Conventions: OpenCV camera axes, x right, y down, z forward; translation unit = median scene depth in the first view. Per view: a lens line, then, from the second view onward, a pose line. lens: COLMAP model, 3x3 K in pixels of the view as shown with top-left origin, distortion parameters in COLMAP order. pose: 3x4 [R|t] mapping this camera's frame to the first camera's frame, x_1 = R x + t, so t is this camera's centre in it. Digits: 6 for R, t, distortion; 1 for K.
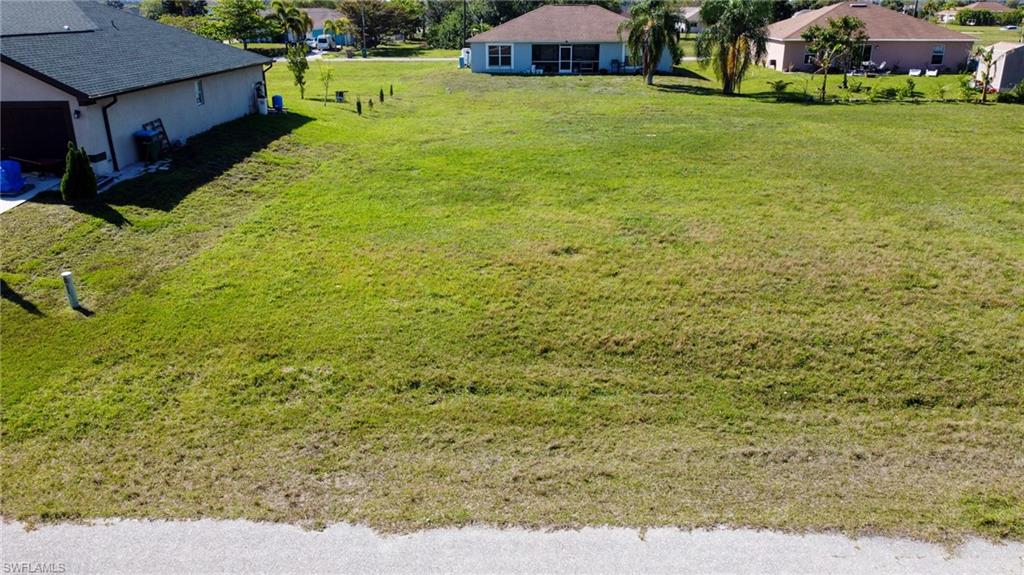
lens RADIAL K [[772.7, 0, 512.0], [0, 772.7, 287.5], [0, 0, 1]] dist [-0.007986, -0.006874]
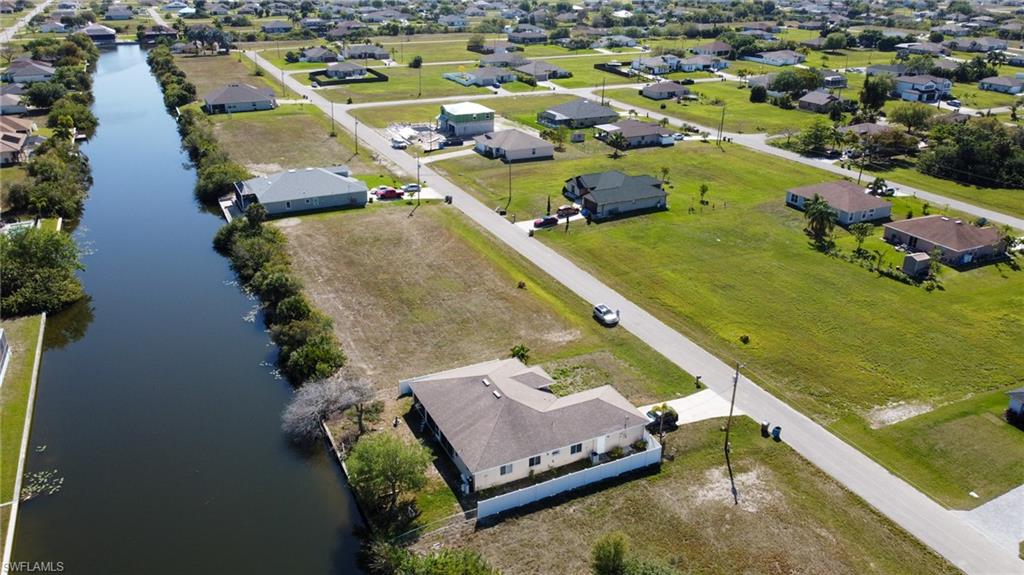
lens RADIAL K [[772.7, 0, 512.0], [0, 772.7, 287.5], [0, 0, 1]] dist [-0.007986, -0.006874]
pose [[0.469367, 0.352526, -0.809580, 1.901709], [-0.307874, 0.924649, 0.224137, -0.345264], [0.827592, 0.144046, 0.542533, -1.242952]]
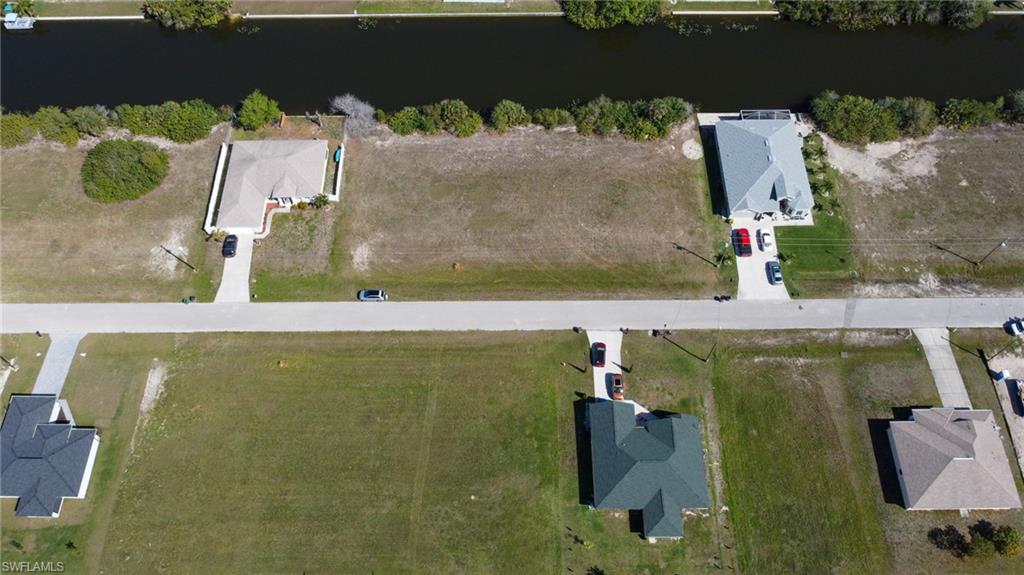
lens RADIAL K [[772.7, 0, 512.0], [0, 772.7, 287.5], [0, 0, 1]] dist [-0.007986, -0.006874]
pose [[-0.999045, 0.039585, -0.018474, 0.027129], [-0.012221, 0.152752, 0.988189, -2.375148], [0.041939, 0.987471, -0.152122, 0.413776]]
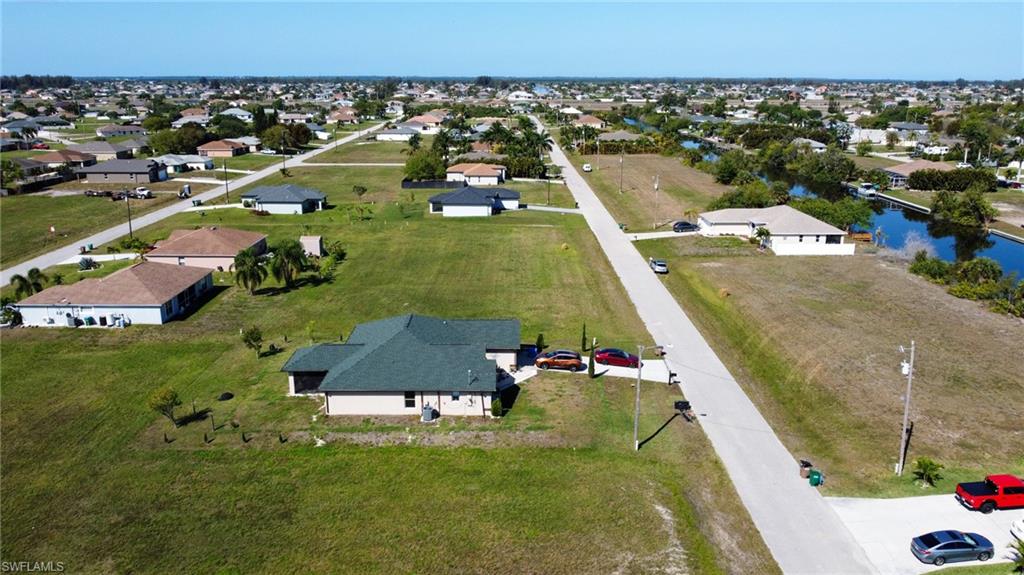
lens RADIAL K [[772.7, 0, 512.0], [0, 772.7, 287.5], [0, 0, 1]] dist [-0.007986, -0.006874]
pose [[-0.043488, -0.260747, 0.964427, -1.598748], [0.342783, 0.902846, 0.259554, -0.544193], [-0.938408, 0.341876, 0.050117, 0.334138]]
